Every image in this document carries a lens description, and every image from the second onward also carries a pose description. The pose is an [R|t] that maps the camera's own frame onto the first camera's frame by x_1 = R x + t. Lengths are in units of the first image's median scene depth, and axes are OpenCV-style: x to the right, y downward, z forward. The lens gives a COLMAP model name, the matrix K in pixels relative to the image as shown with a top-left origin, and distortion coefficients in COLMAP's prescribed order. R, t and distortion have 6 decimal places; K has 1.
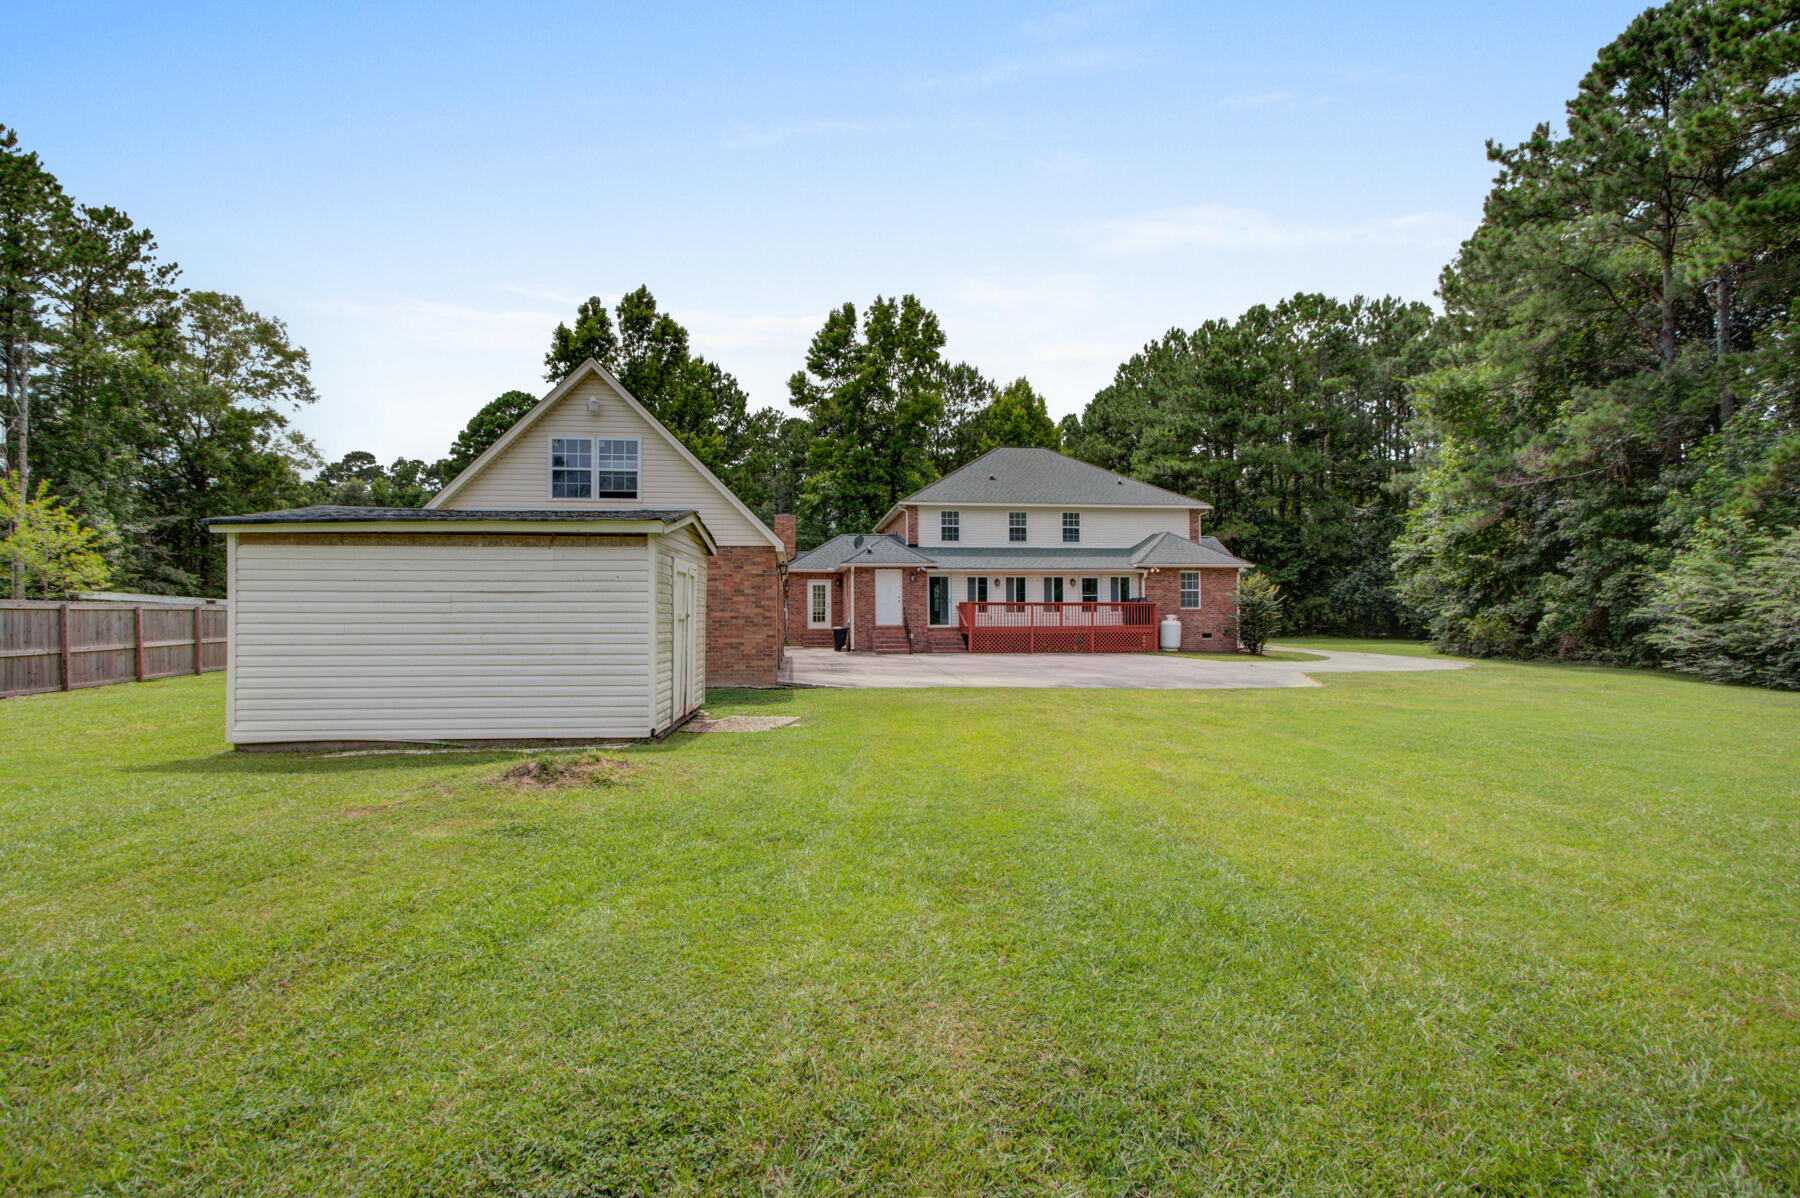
lens RADIAL K [[802.3, 0, 885.5], [0, 802.3, 586.2], [0, 0, 1]] dist [0.003575, 0.001839]
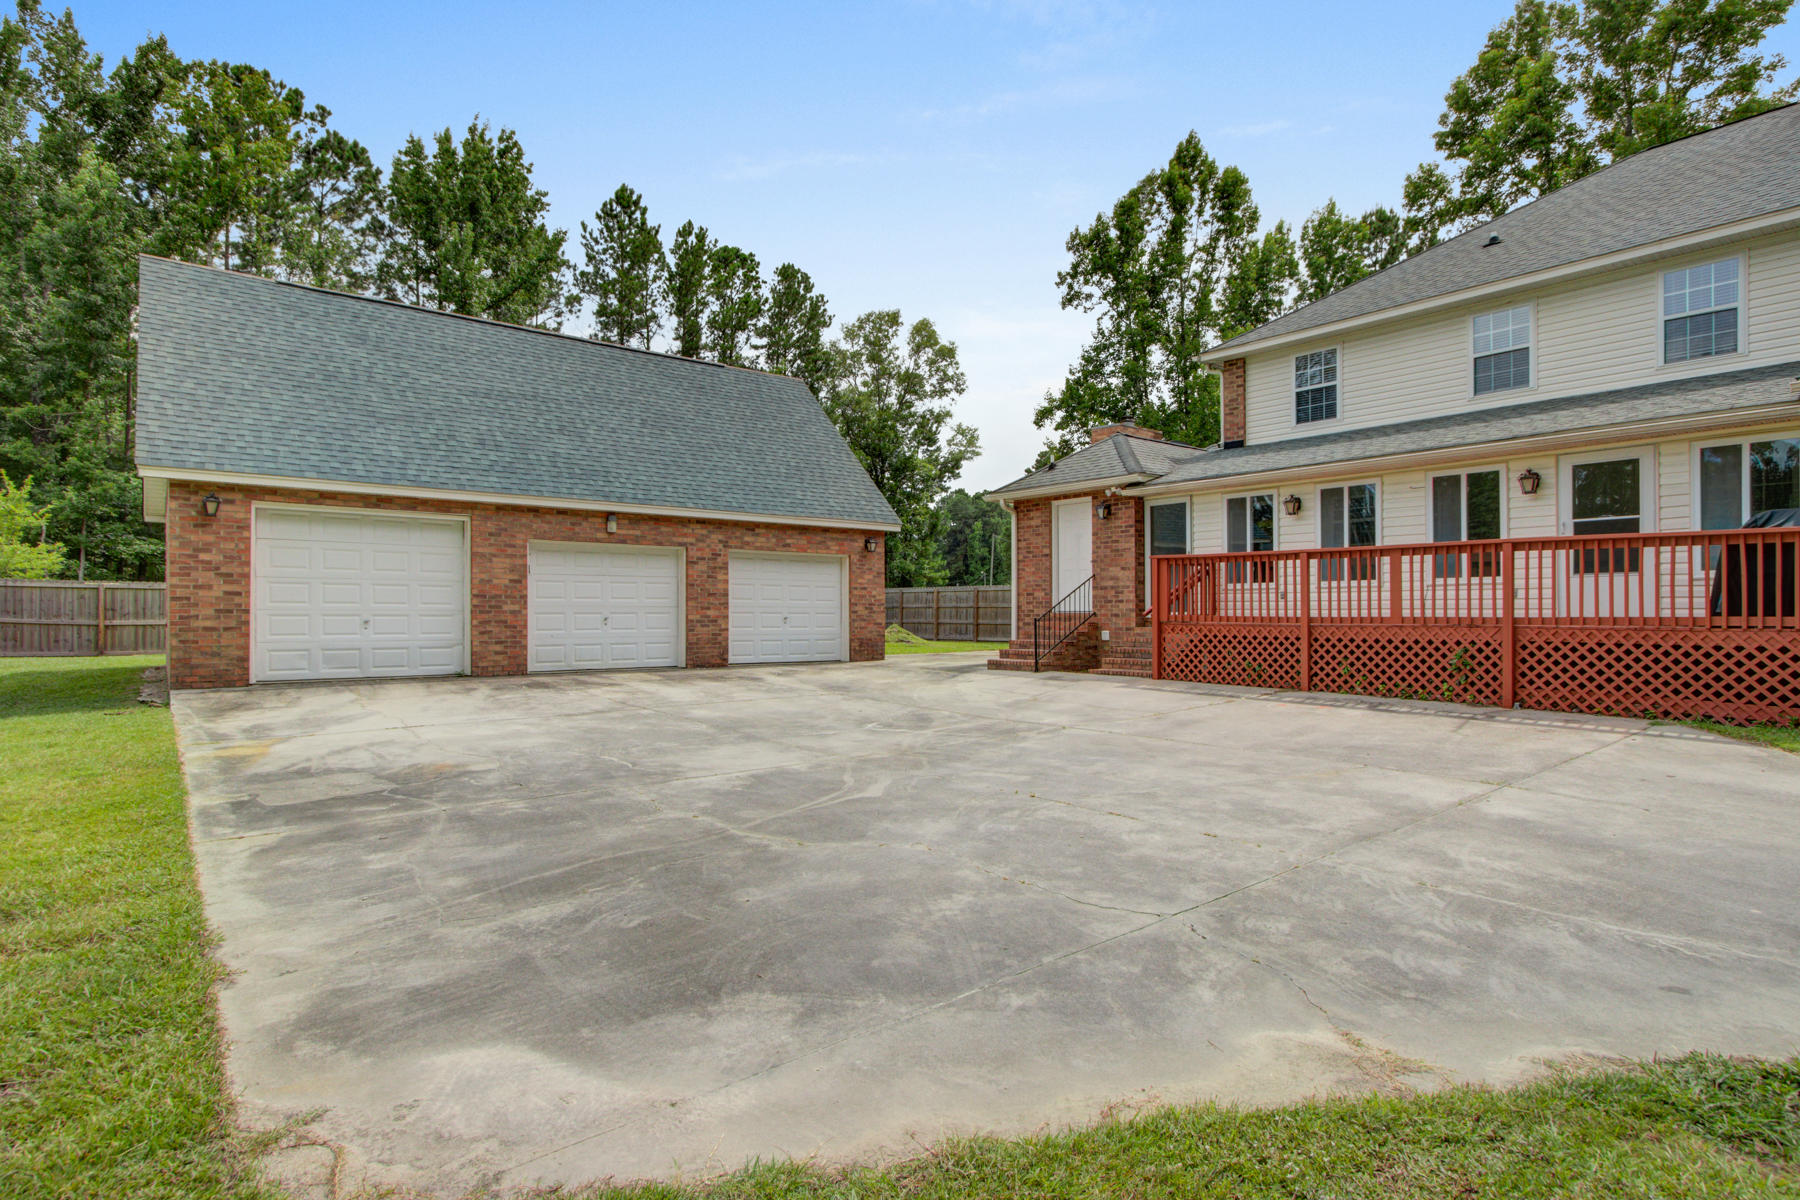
lens RADIAL K [[916.0, 0, 891.1], [0, 916.0, 596.2], [0, 0, 1]] dist [0.014531, -0.000646]
pose [[0.540602, -0.010371, -0.841215, 0.400157], [0.028438, 0.999578, 0.005952, 0.031148], [0.840798, -0.027140, 0.540668, 0.576390]]
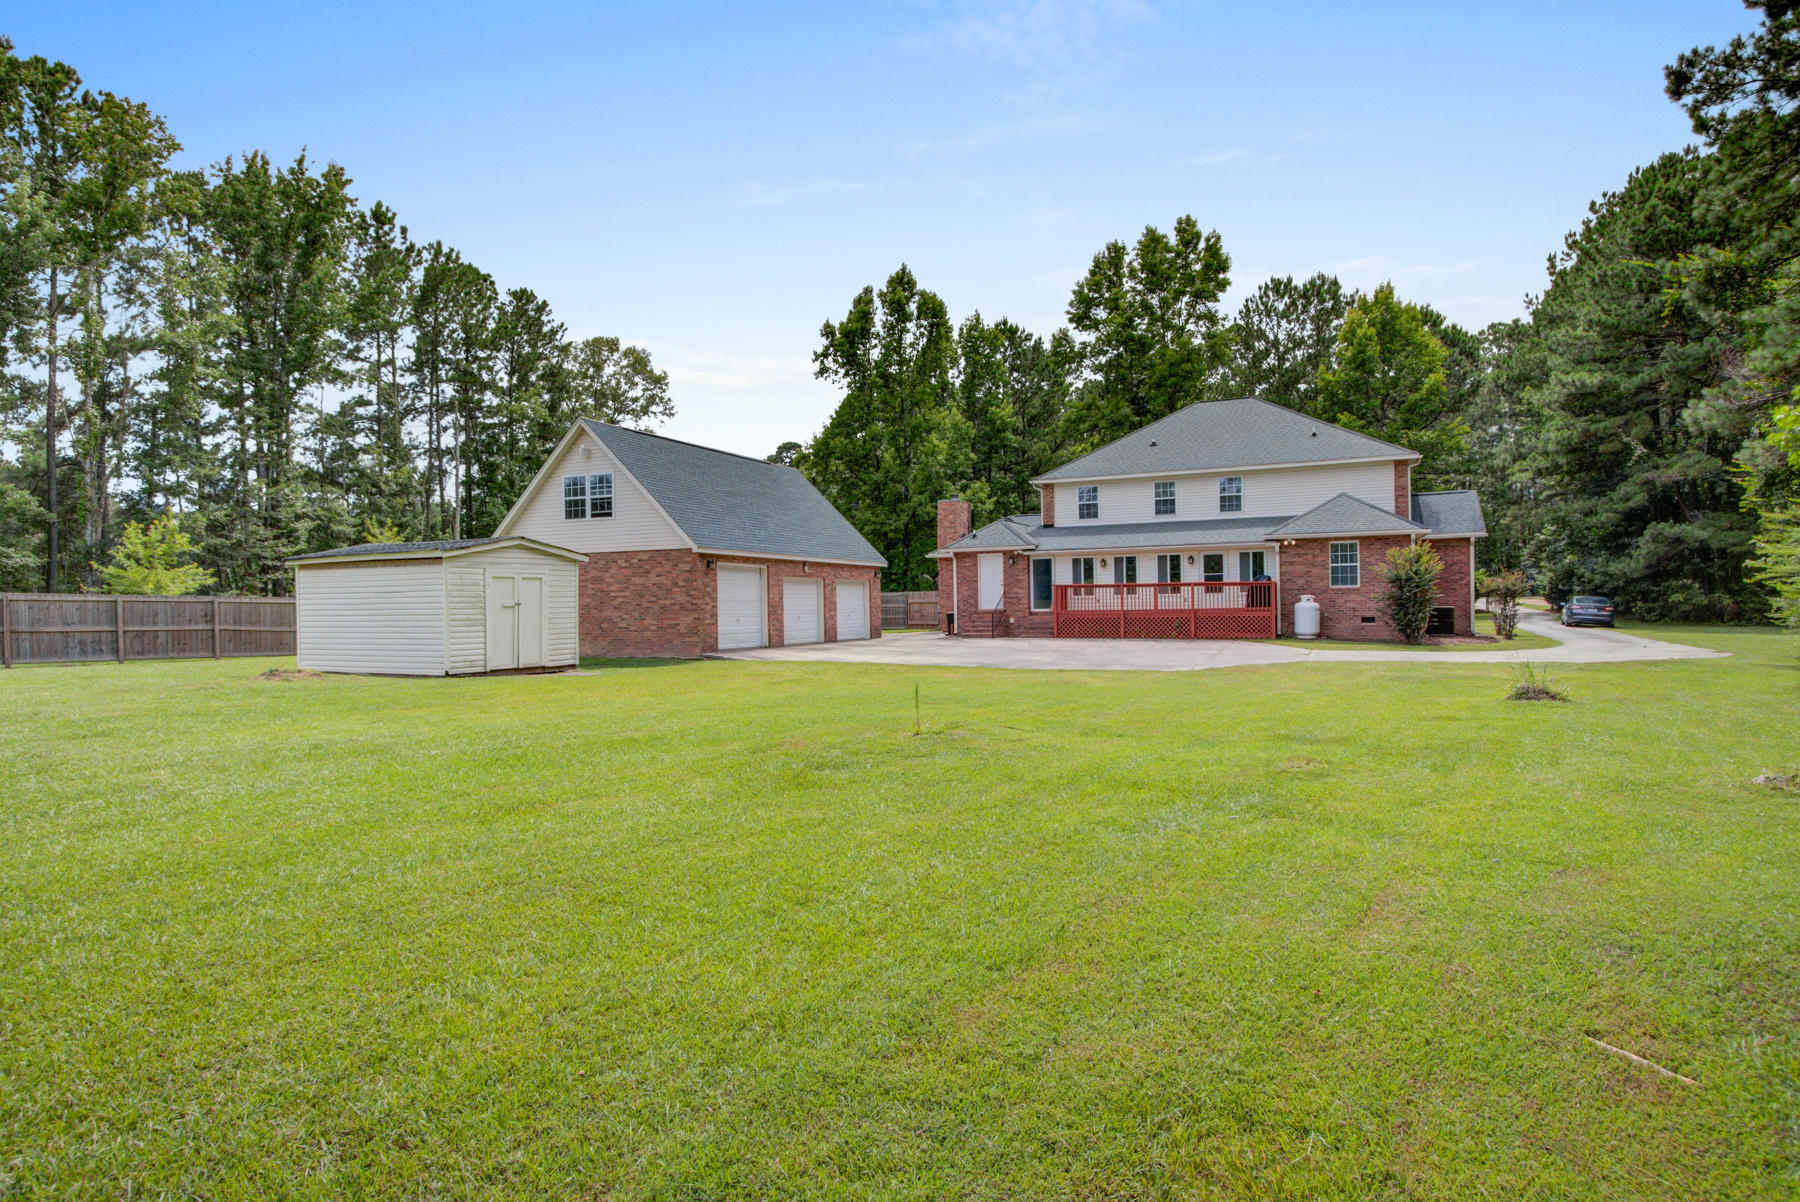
lens RADIAL K [[982.7, 0, 884.1], [0, 982.7, 603.4], [0, 0, 1]] dist [-0.005837, -0.000101]
pose [[0.860749, -0.009606, -0.508939, 0.486991], [0.029748, 0.999062, 0.031456, -0.001018], [0.508160, -0.042216, 0.860228, -0.105885]]
